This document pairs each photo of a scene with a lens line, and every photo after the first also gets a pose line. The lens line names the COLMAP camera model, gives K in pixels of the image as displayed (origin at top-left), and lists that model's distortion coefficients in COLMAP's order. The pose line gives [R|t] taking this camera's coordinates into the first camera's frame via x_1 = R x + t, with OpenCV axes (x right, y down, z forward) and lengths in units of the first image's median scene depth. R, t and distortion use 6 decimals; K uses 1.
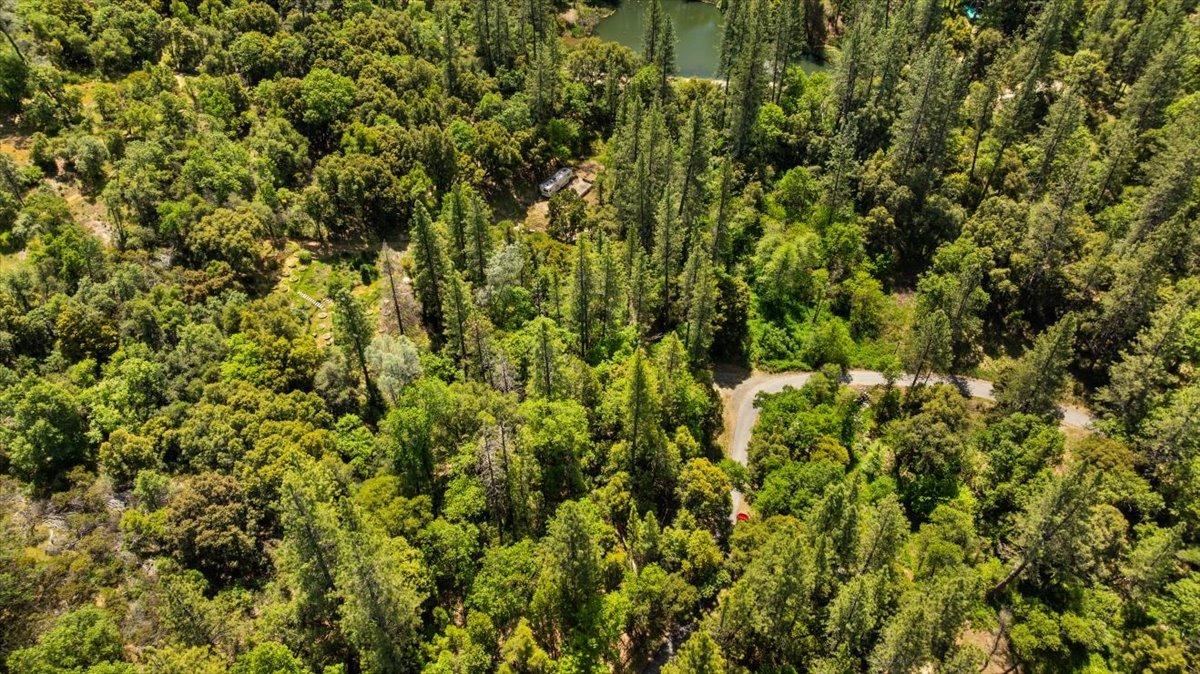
lens RADIAL K [[937.3, 0, 600.0], [0, 937.3, 337.0], [0, 0, 1]] dist [0.002241, 0.003503]
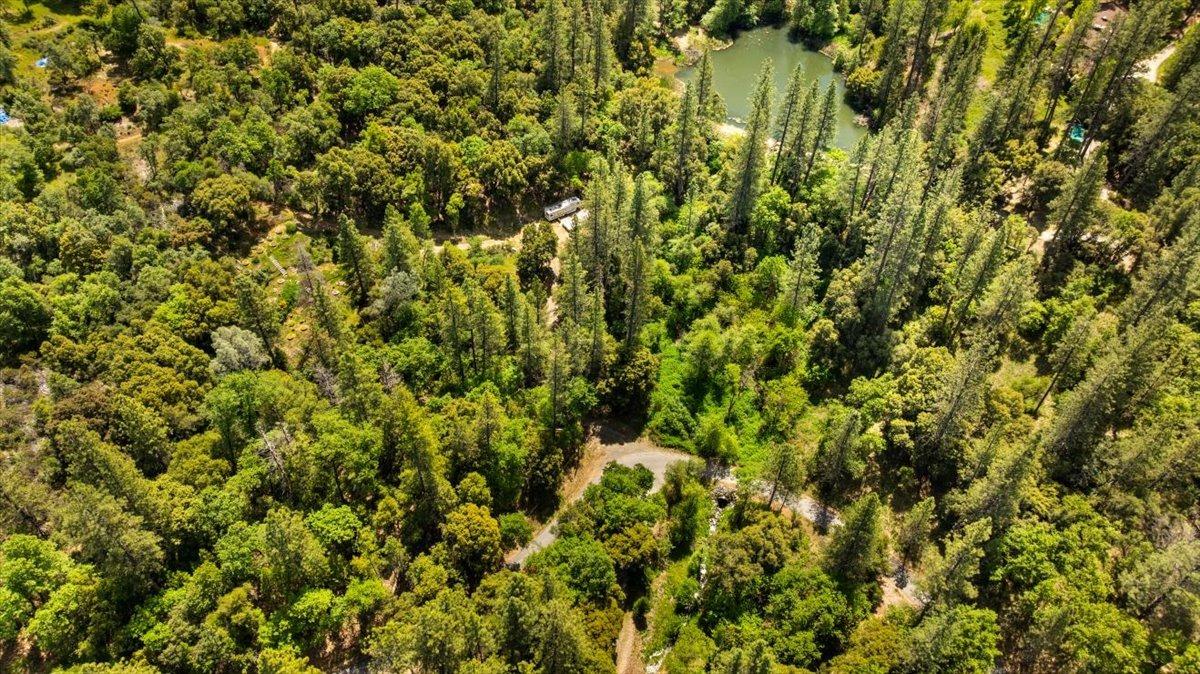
lens RADIAL K [[937.3, 0, 600.0], [0, 937.3, 337.0], [0, 0, 1]] dist [0.002241, 0.003503]
pose [[0.913987, 0.292793, -0.280892, 0.385477], [-0.272856, 0.955909, 0.108570, -0.174603], [0.300296, -0.022589, 0.953579, -0.015316]]
